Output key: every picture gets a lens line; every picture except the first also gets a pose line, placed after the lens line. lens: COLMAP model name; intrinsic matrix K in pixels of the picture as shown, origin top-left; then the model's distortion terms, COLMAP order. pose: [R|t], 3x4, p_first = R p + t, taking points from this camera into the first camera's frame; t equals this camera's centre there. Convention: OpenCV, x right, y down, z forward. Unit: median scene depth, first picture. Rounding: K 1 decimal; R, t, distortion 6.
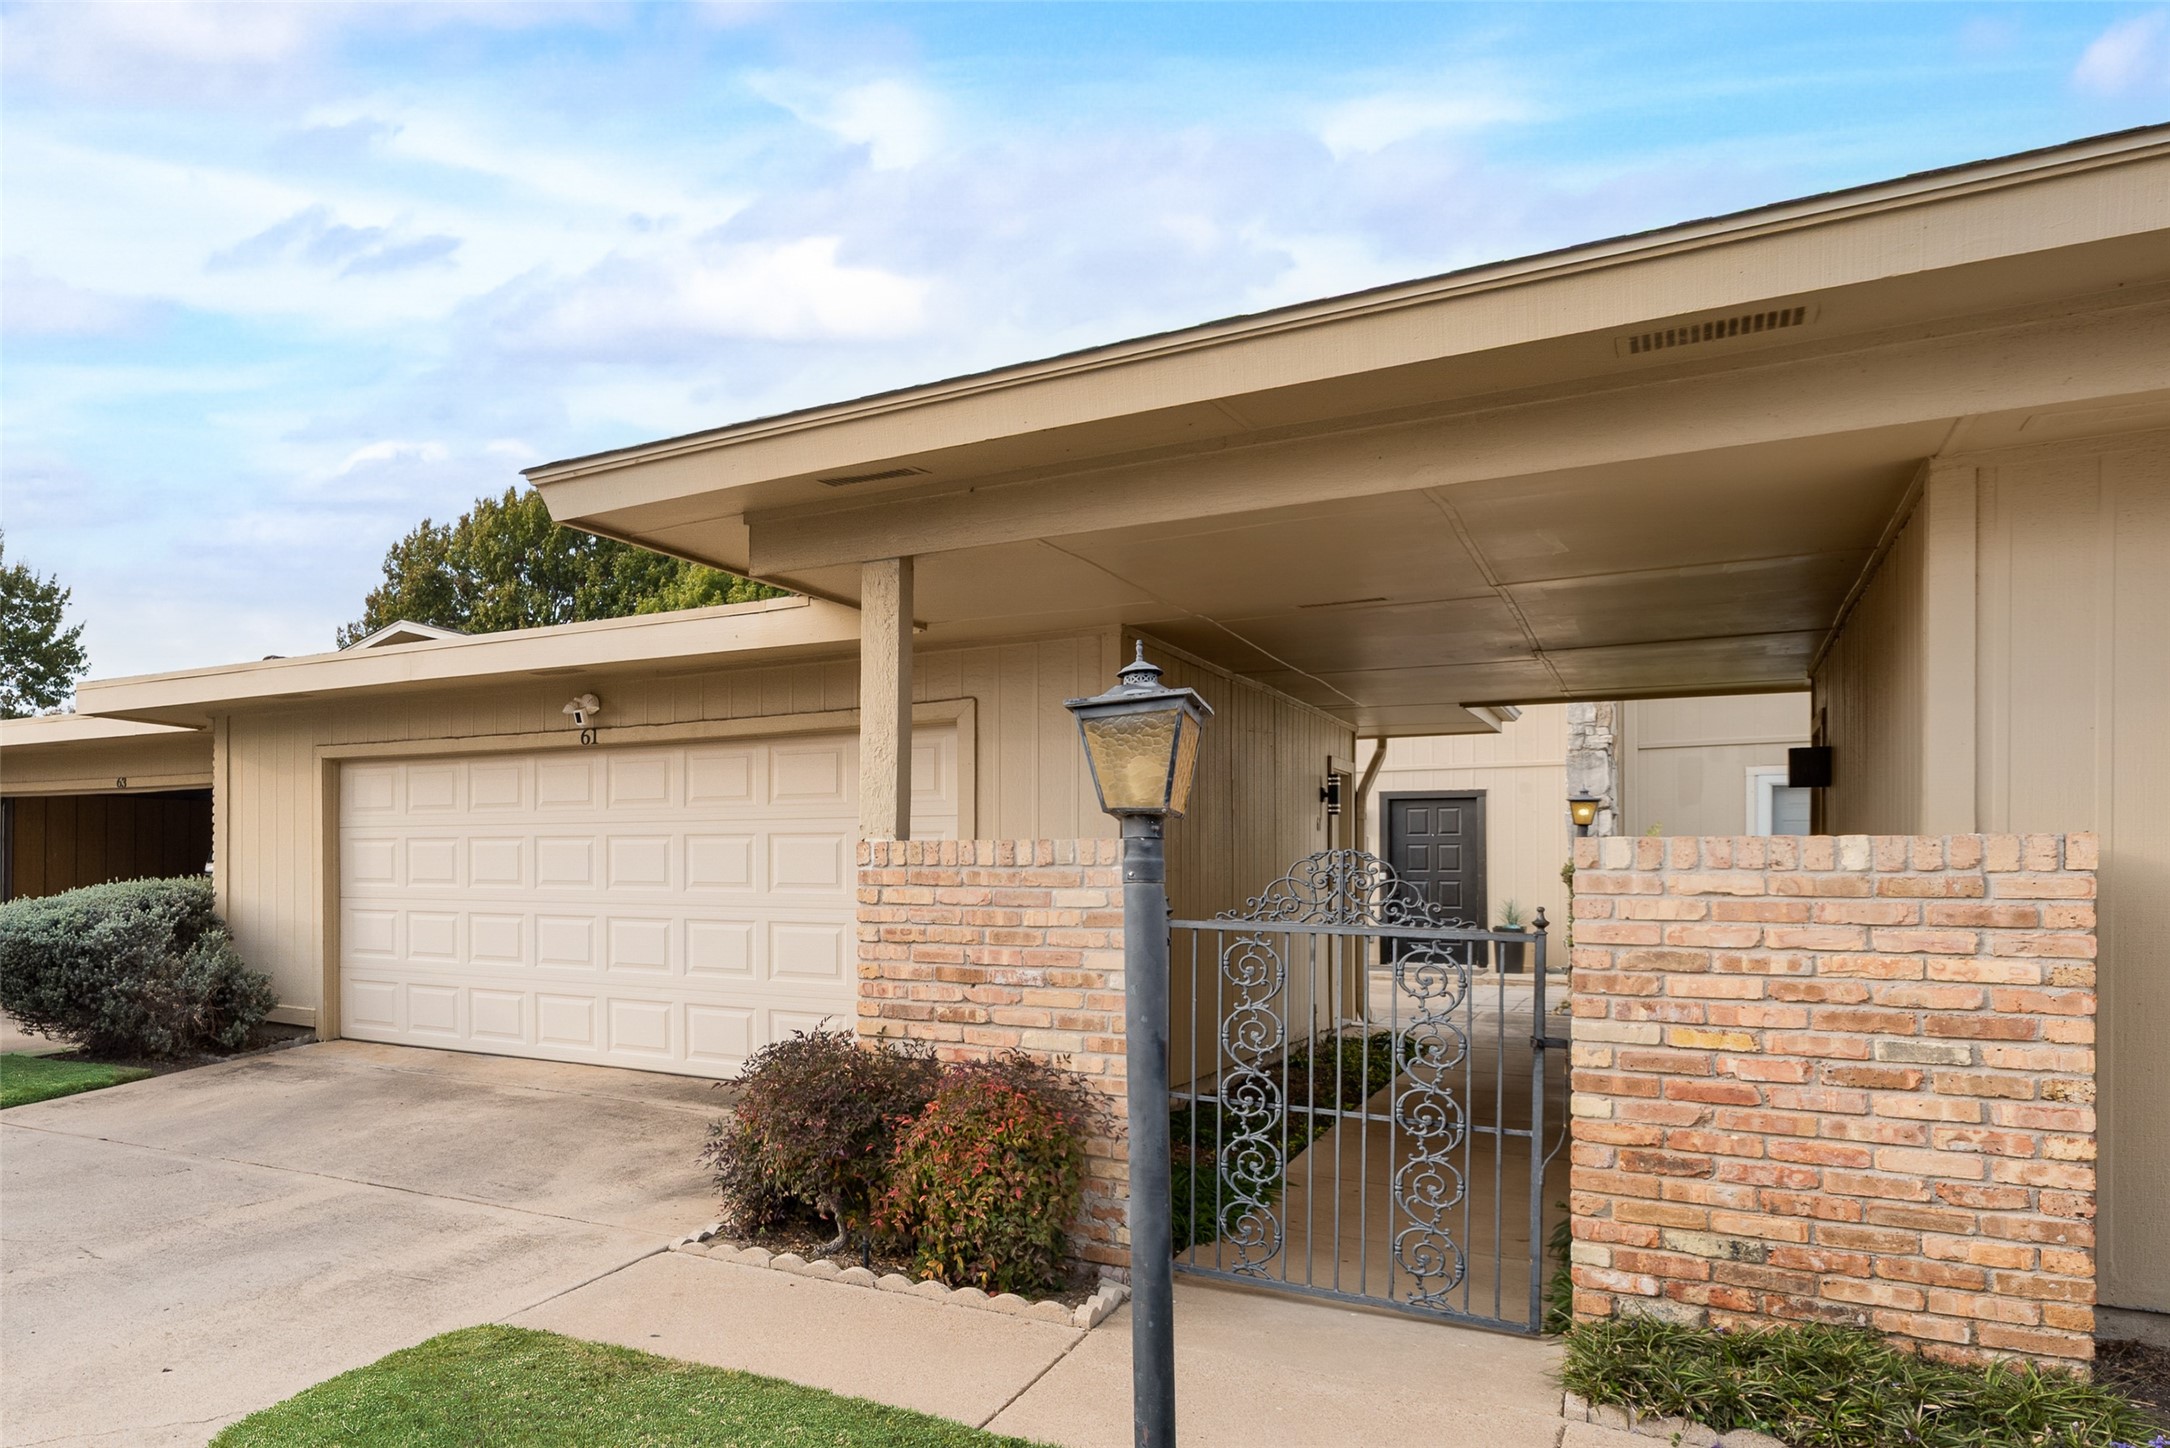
lens RADIAL K [[1208.5, 0, 1084.8], [0, 1208.5, 710.3], [0, 0, 1]] dist [0.001455, -0.001465]
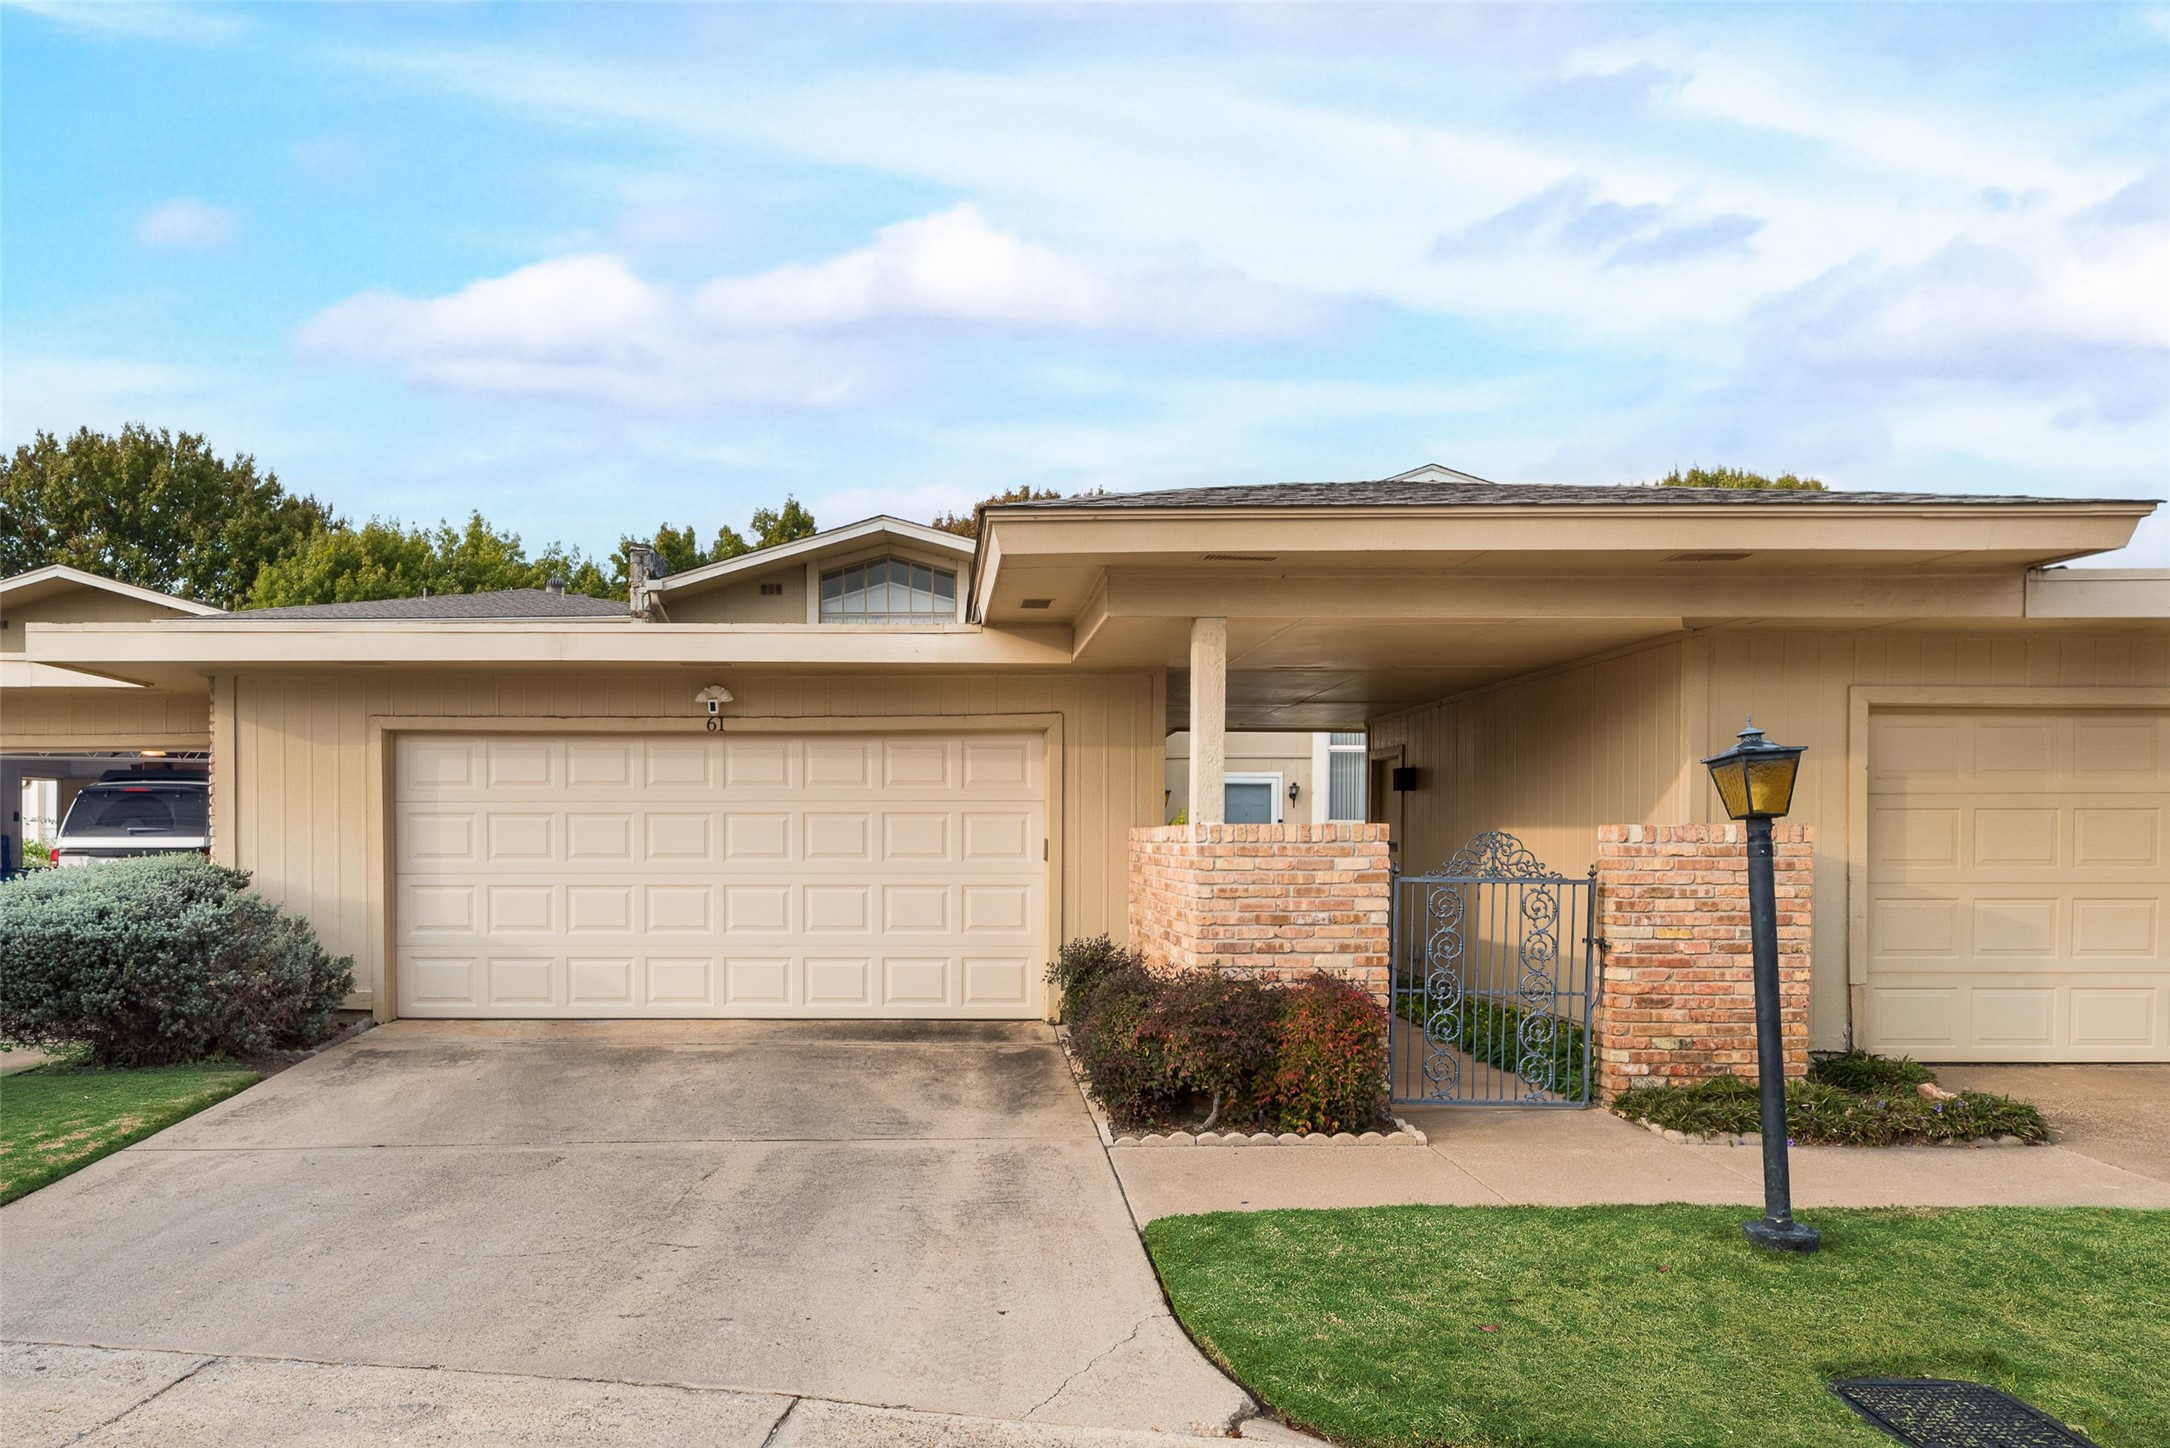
lens RADIAL K [[883.0, 0, 1090.7], [0, 883.0, 728.1], [0, 0, 1]] dist [0.000338, -0.000025]
pose [[0.878086, 0.054713, 0.475365, -0.805606], [-0.060229, 0.998178, -0.003634, 0.012728], [-0.474698, -0.025440, 0.879781, 0.200844]]
